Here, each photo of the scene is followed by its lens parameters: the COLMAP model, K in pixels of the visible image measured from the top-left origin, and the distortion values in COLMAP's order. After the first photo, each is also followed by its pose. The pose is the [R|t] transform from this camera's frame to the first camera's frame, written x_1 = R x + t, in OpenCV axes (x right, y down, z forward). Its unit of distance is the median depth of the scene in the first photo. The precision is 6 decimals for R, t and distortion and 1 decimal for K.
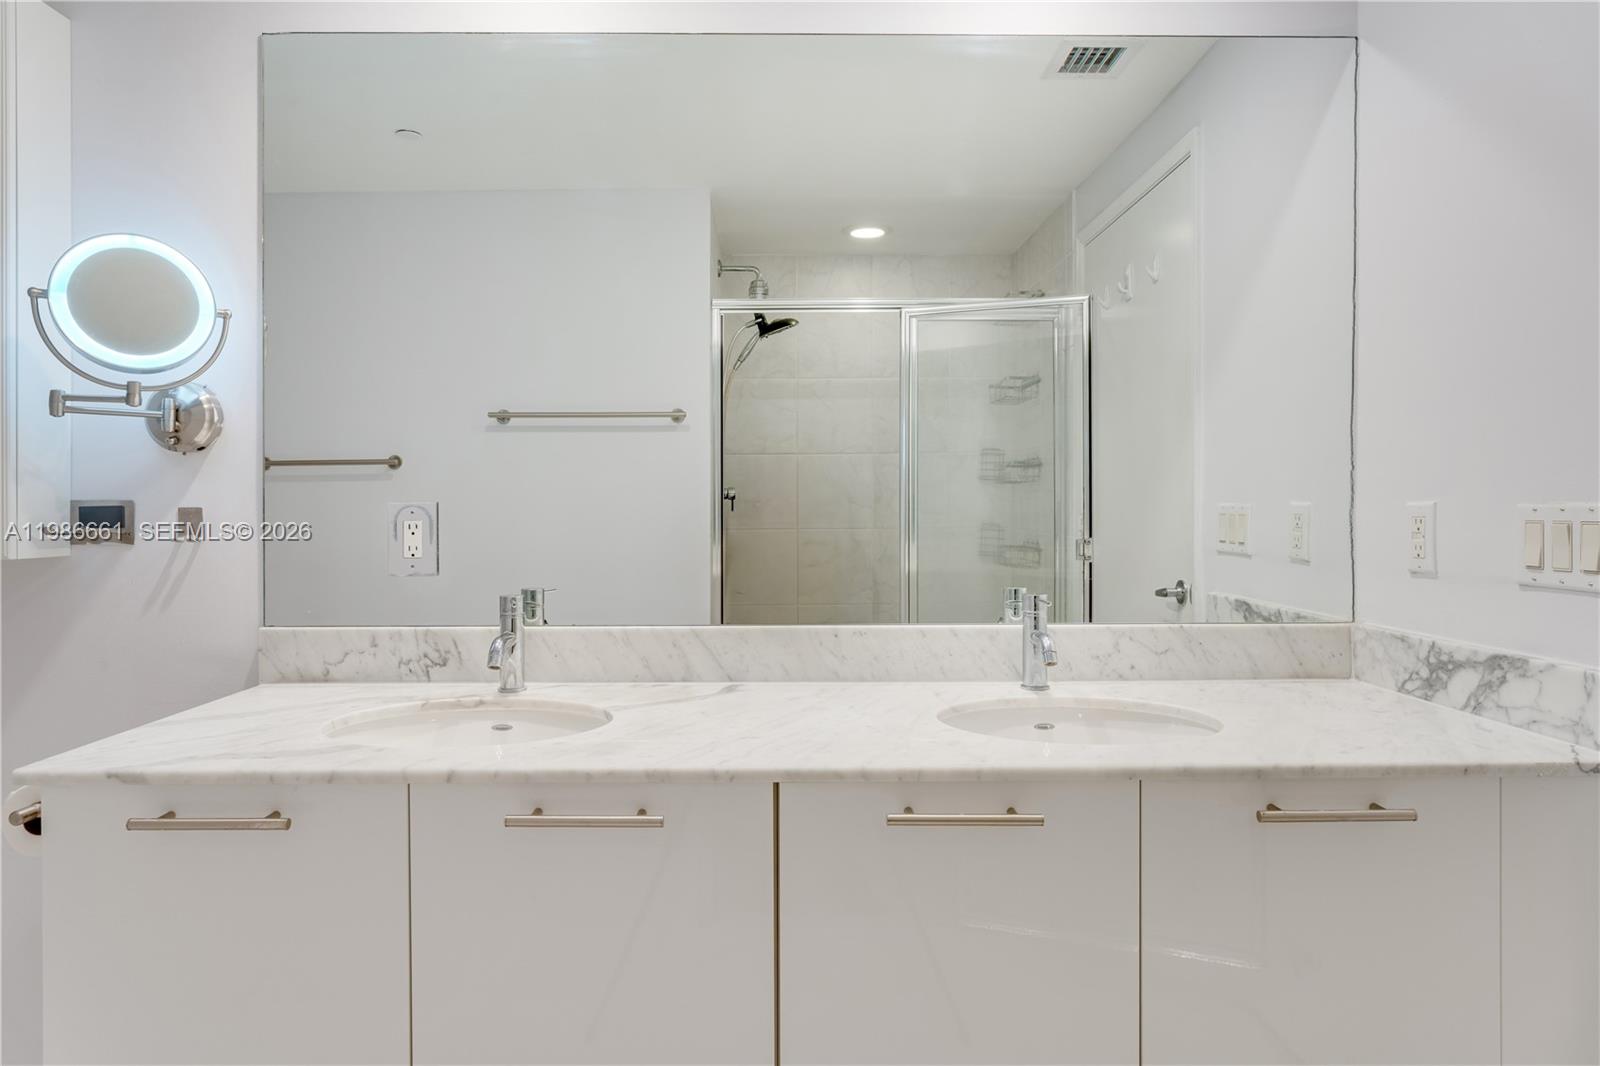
lens RADIAL K [[940.9, 0, 766.4], [0, 940.9, 513.8], [0, 0, 1]] dist [-0.016897, 0.000827]
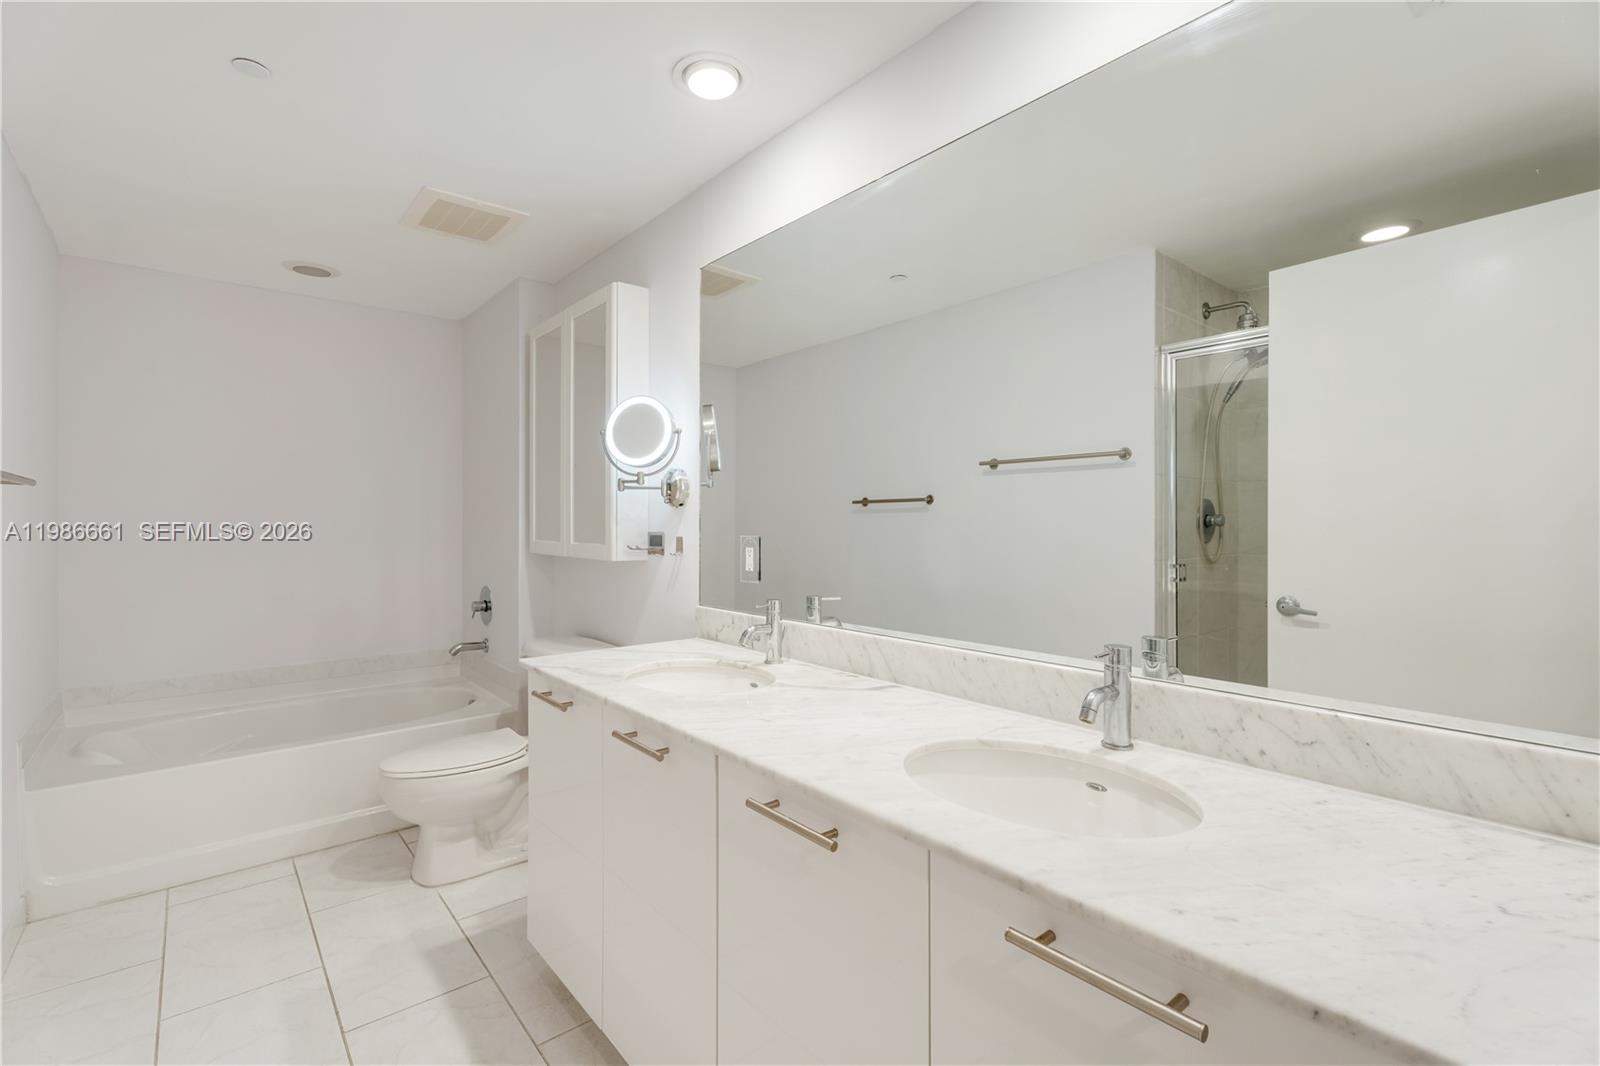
lens RADIAL K [[701.2, 0, 792.8], [0, 701.2, 525.4], [0, 0, 1]] dist [-0.001442, 0.000913]
pose [[0.646851, 0.006384, -0.762590, 0.591743], [-0.006121, 0.999976, 0.003179, -0.035602], [0.762592, 0.002612, 0.646874, 0.285657]]
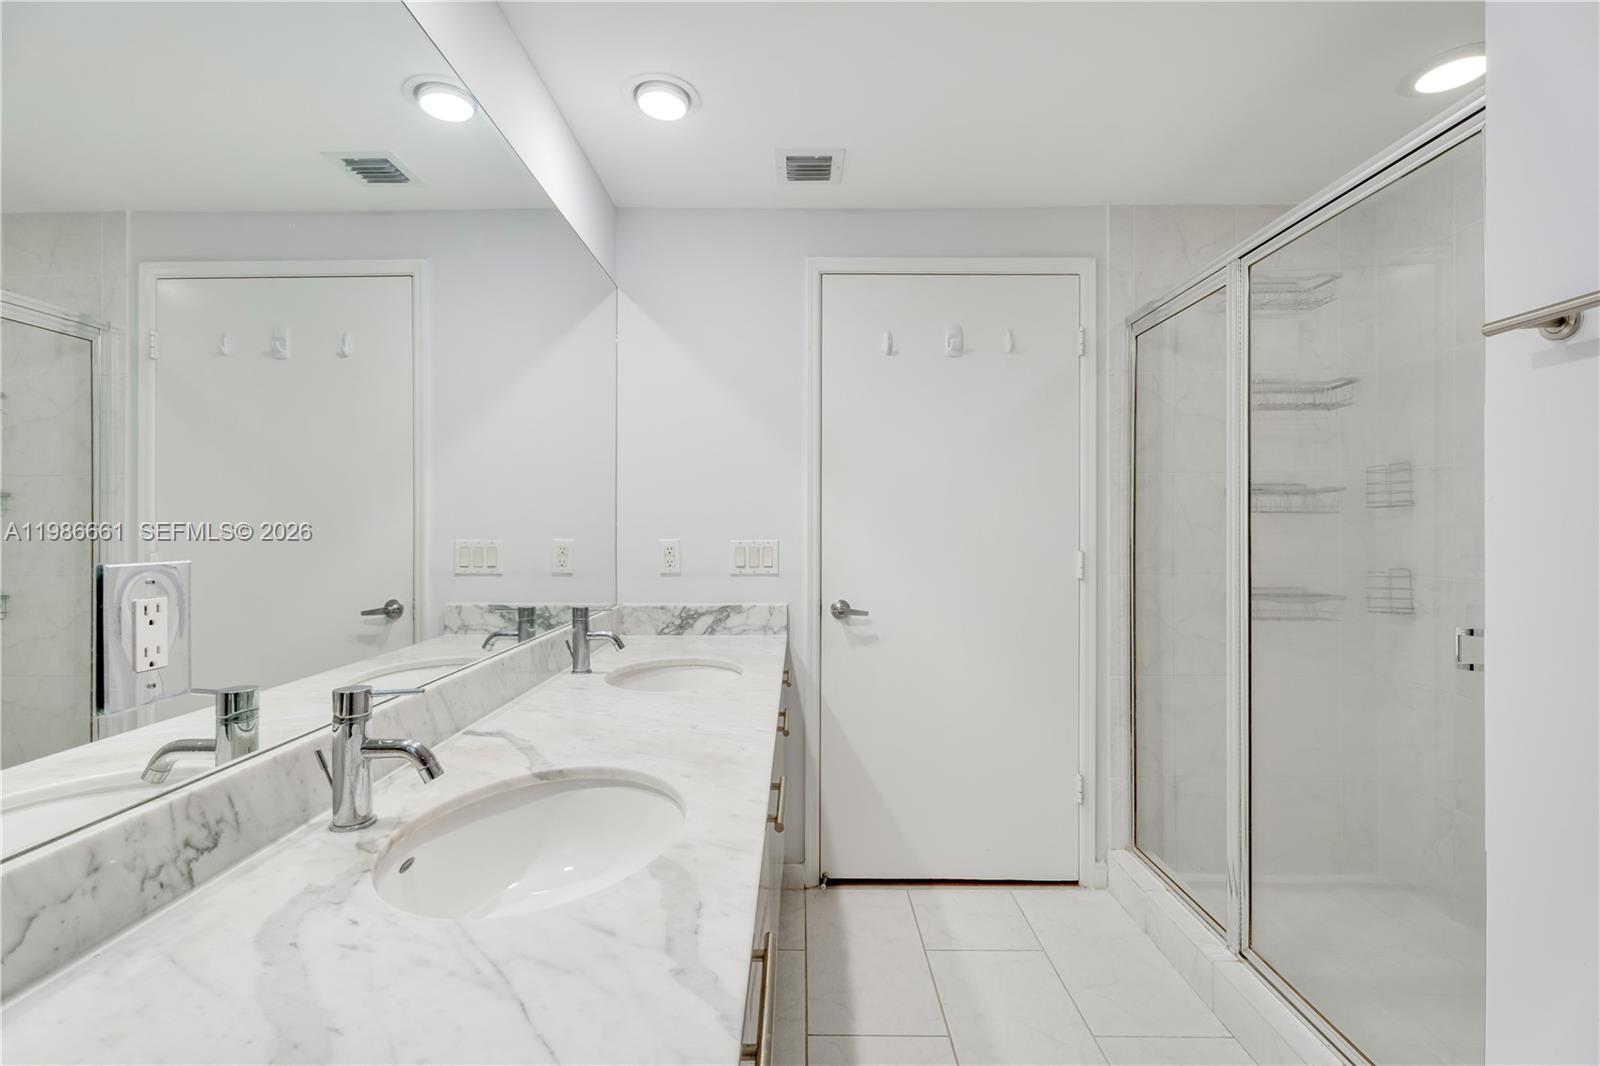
lens RADIAL K [[701.2, 0, 798.3], [0, 701.2, 526.5], [0, 0, 1]] dist [-0.001442, 0.000913]
pose [[0.016383, 0.005821, 0.999849, -0.771194], [0.010287, 0.999929, -0.005990, -0.026825], [-0.999813, 0.010383, 0.016322, 0.642645]]
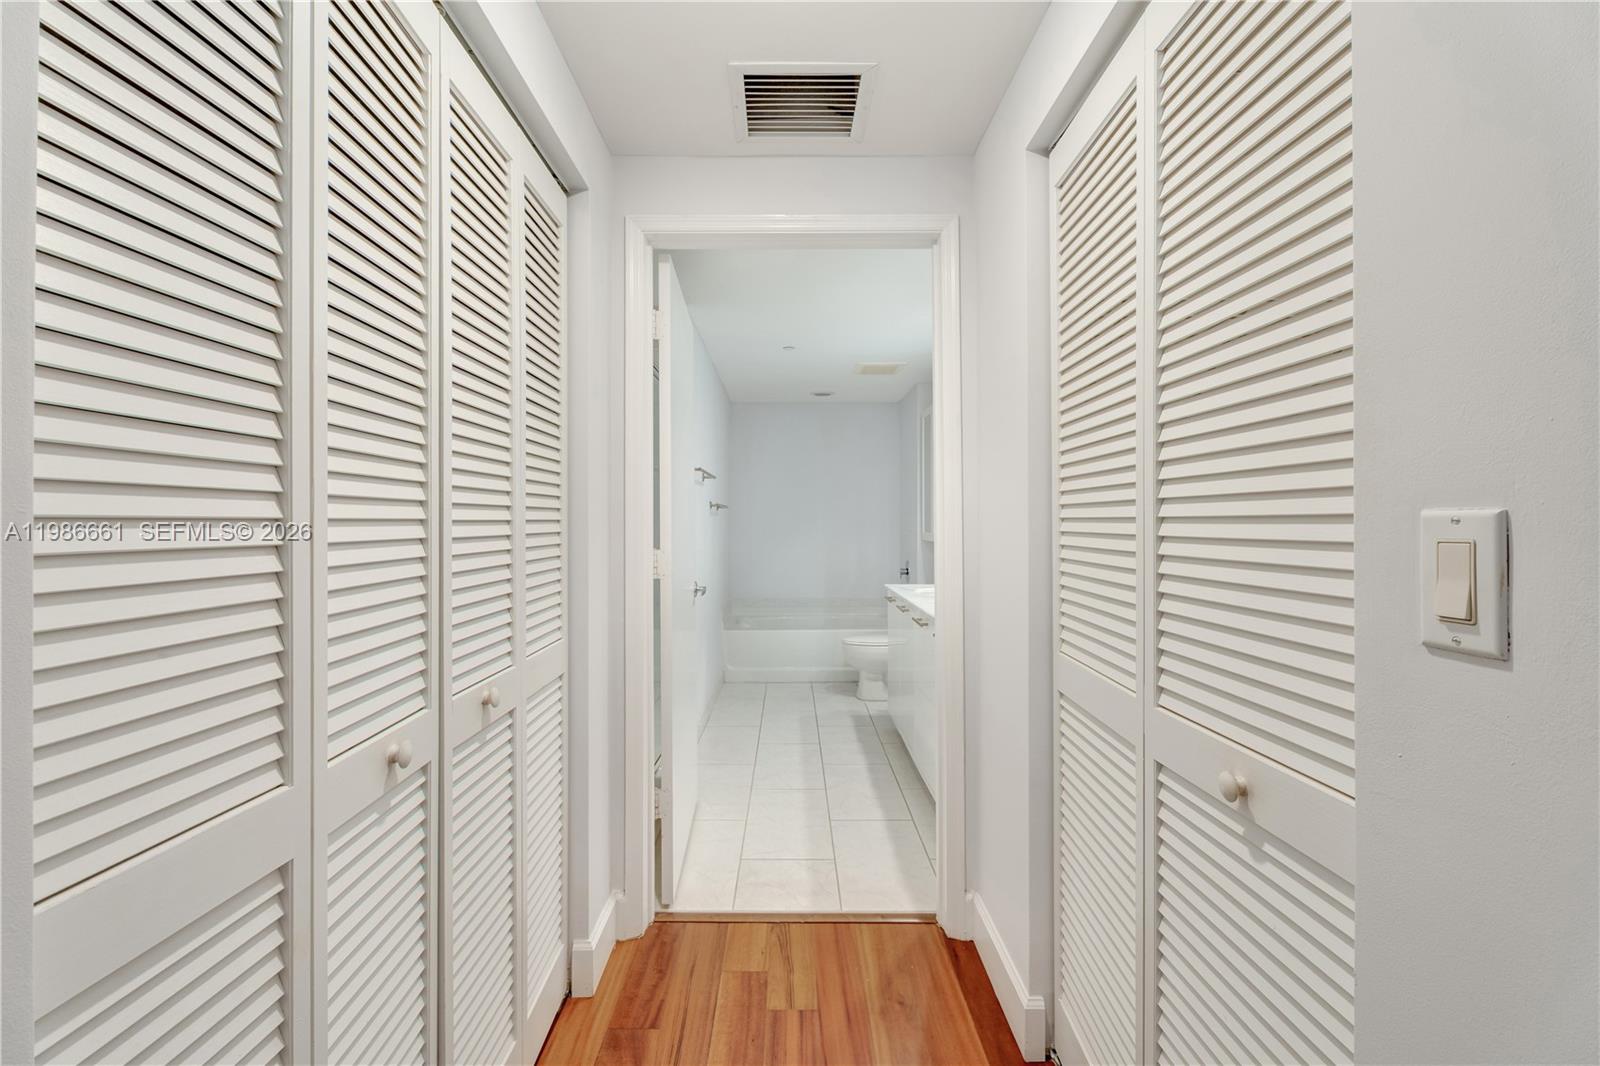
lens RADIAL K [[701.2, 0, 792.5], [0, 701.2, 529.1], [0, 0, 1]] dist [-0.001442, 0.000913]
pose [[0.011166, 0.003706, -0.999931, 1.938686], [-0.005674, 0.999977, 0.003642, -0.014960], [0.999922, 0.005633, 0.011187, 0.322147]]
